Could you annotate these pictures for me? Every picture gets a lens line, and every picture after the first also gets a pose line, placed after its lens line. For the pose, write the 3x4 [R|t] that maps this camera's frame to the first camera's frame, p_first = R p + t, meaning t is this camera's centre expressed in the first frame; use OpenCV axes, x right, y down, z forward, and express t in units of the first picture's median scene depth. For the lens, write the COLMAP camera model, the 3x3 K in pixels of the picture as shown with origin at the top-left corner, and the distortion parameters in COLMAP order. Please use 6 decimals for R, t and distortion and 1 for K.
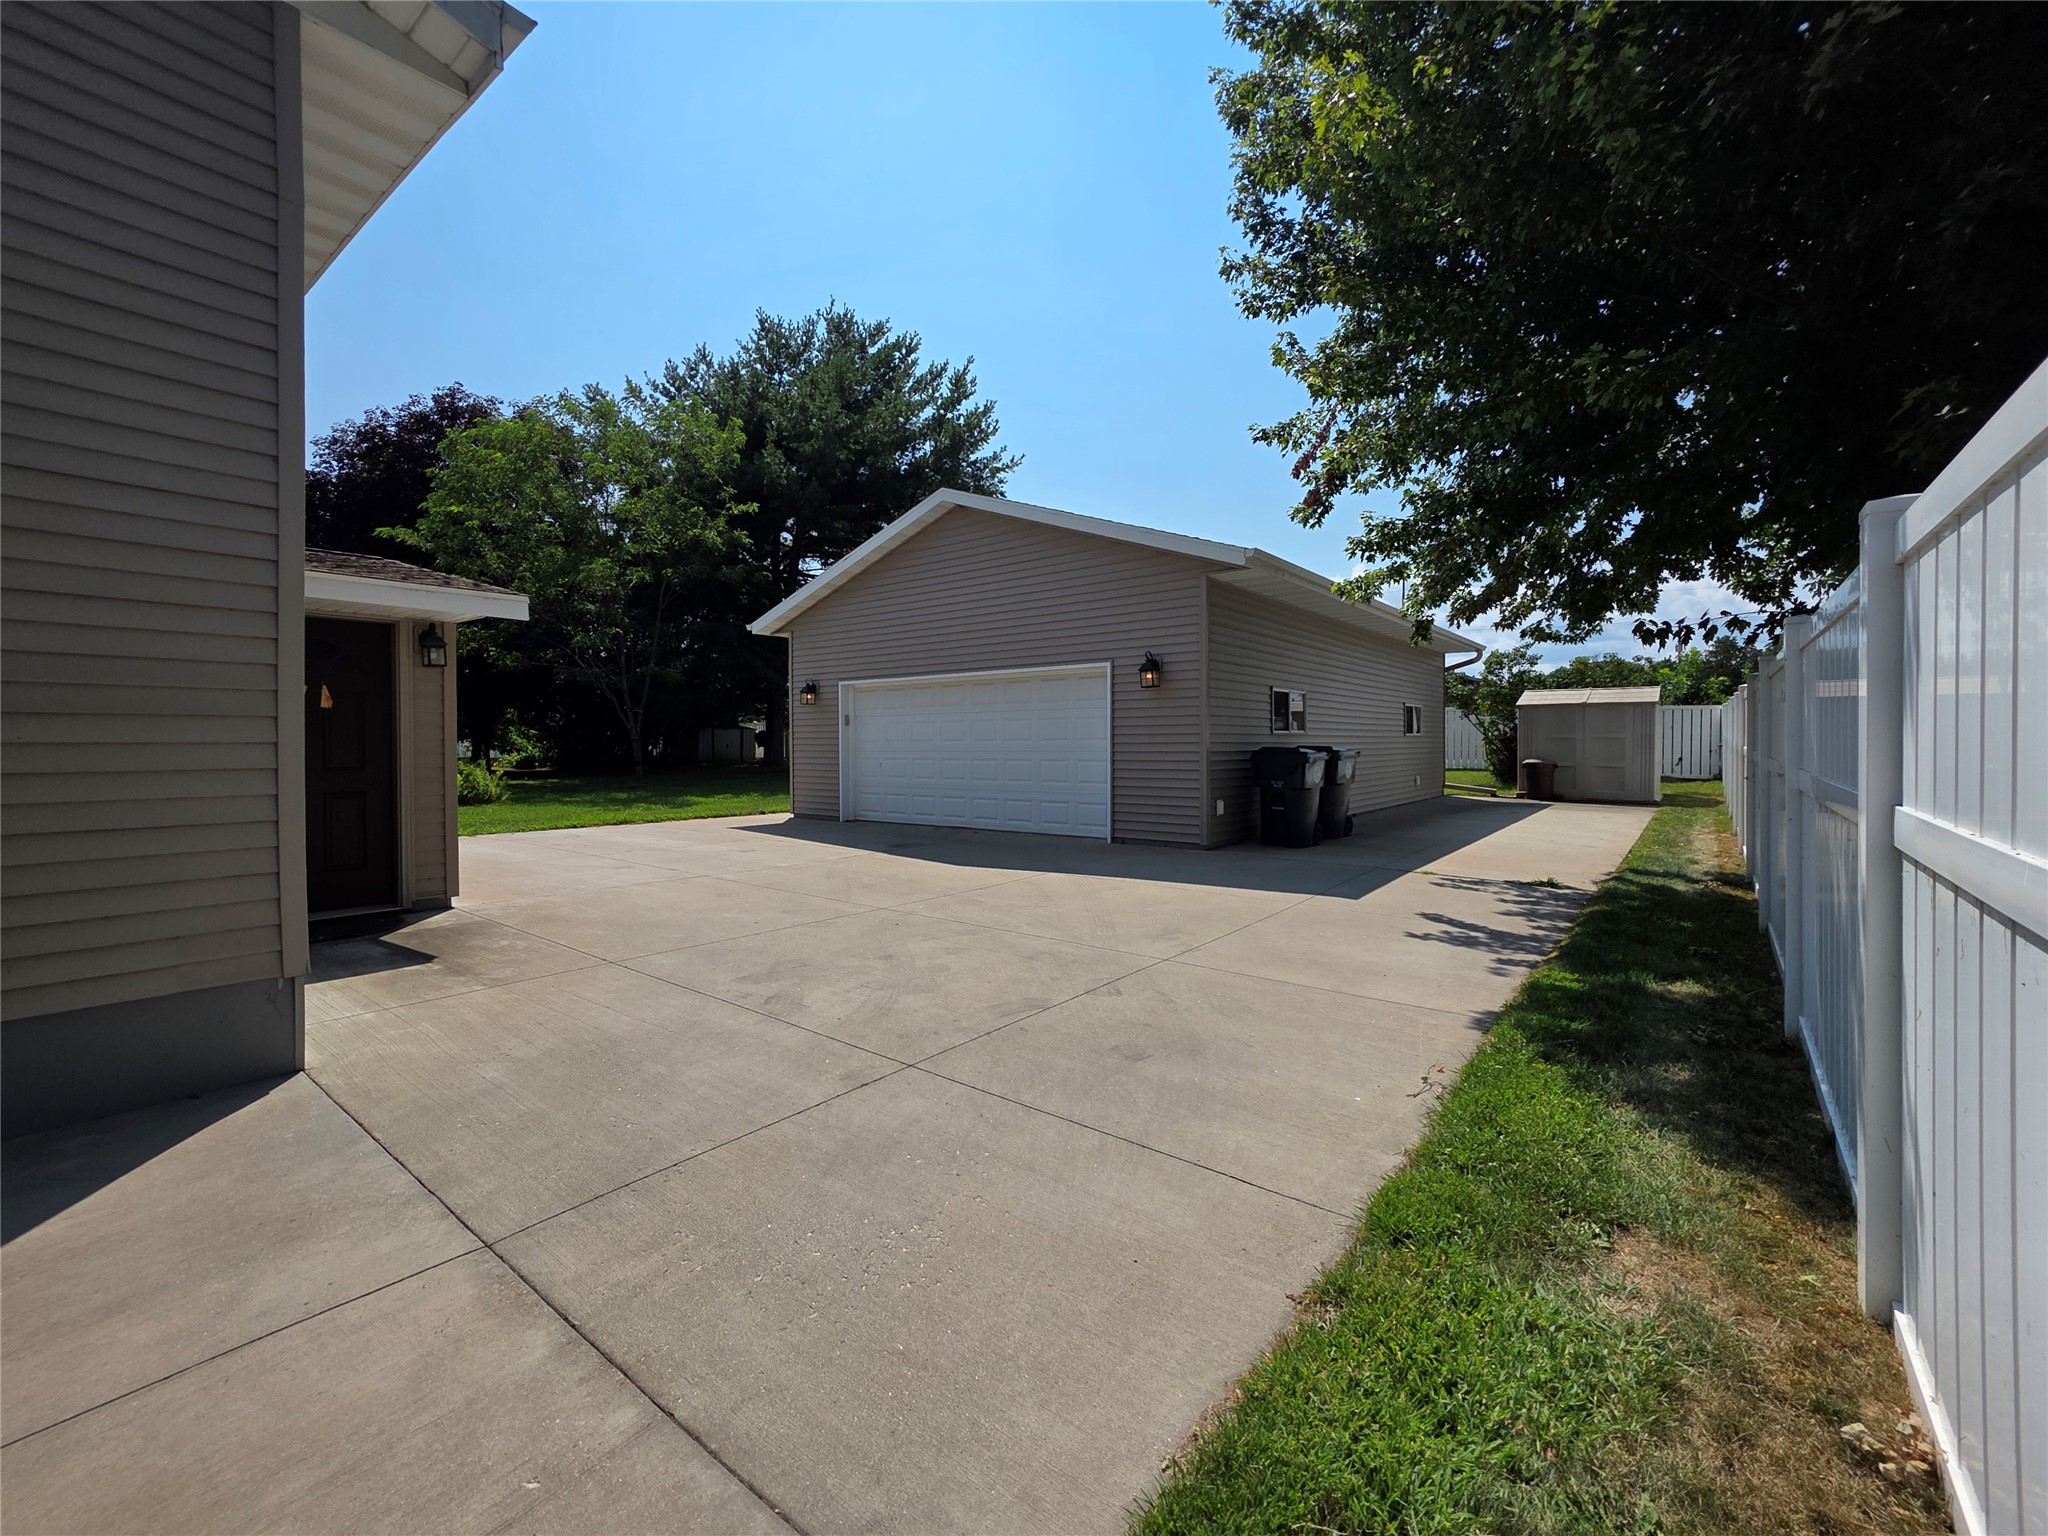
lens RADIAL K [[860.2, 0, 1025.6], [0, 860.2, 748.6], [0, 0, 1]] dist [-0.001710, -0.000149]
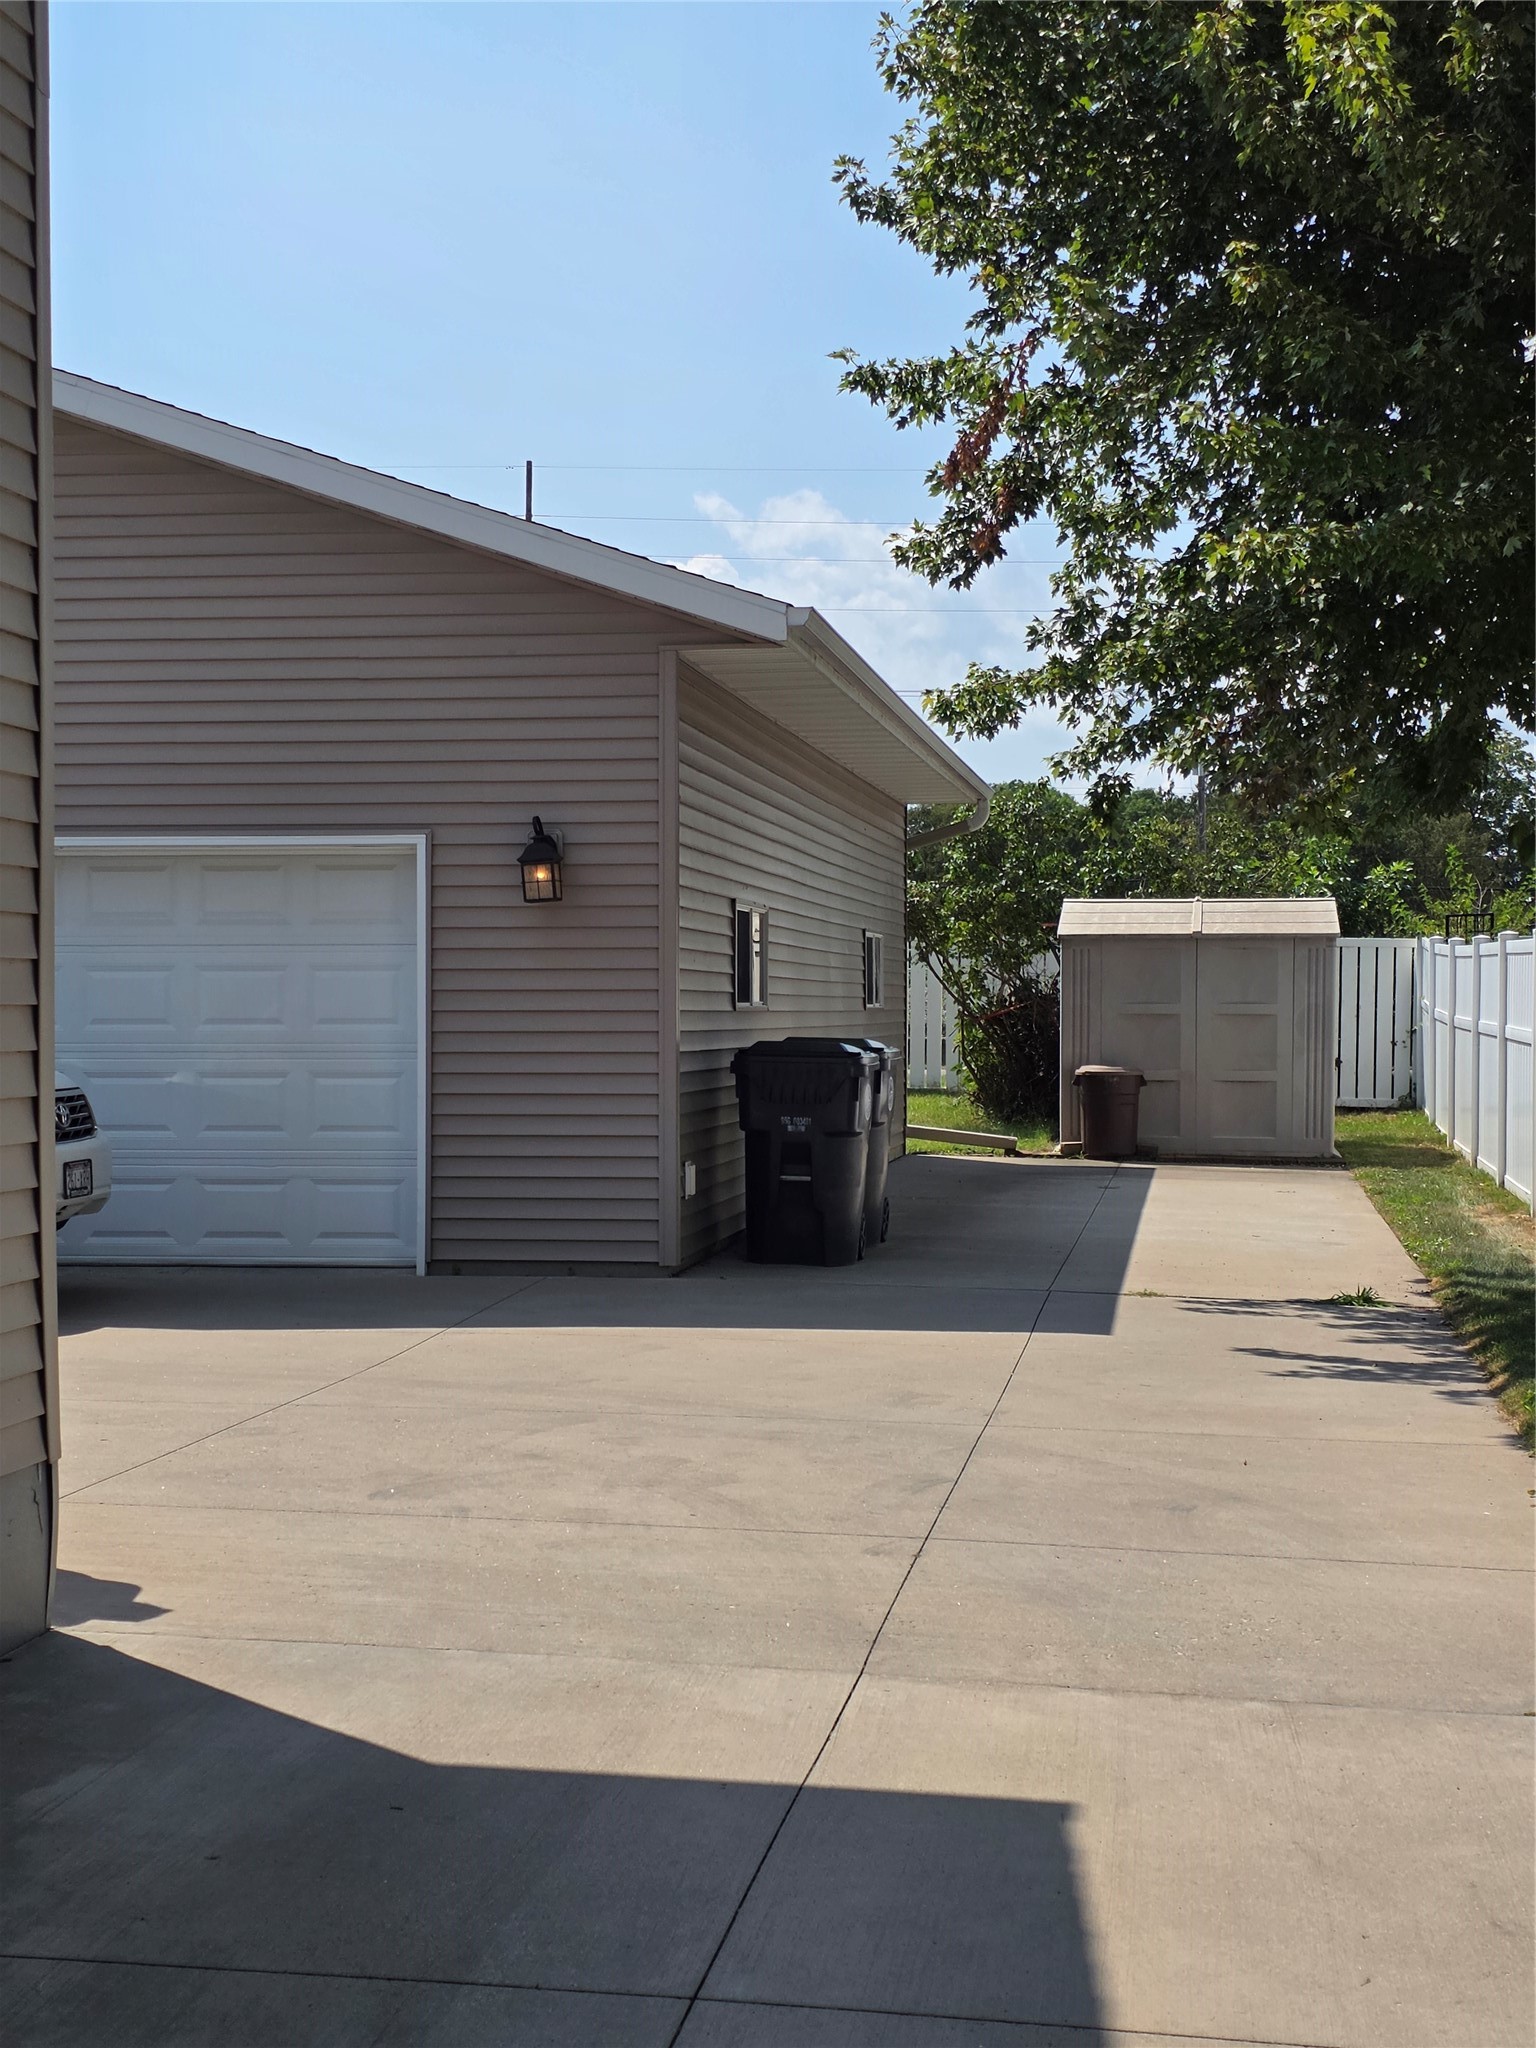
lens RADIAL K [[3017.5, 0, 766.1], [0, 3017.5, 1032.5], [0, 0, 1]] dist [0.304871, 0.000000]
pose [[0.862817, -0.000225, 0.505516, -0.493918], [-0.000134, 1.000000, 0.000674, -0.006779], [-0.505516, -0.000650, 0.862817, -0.331964]]
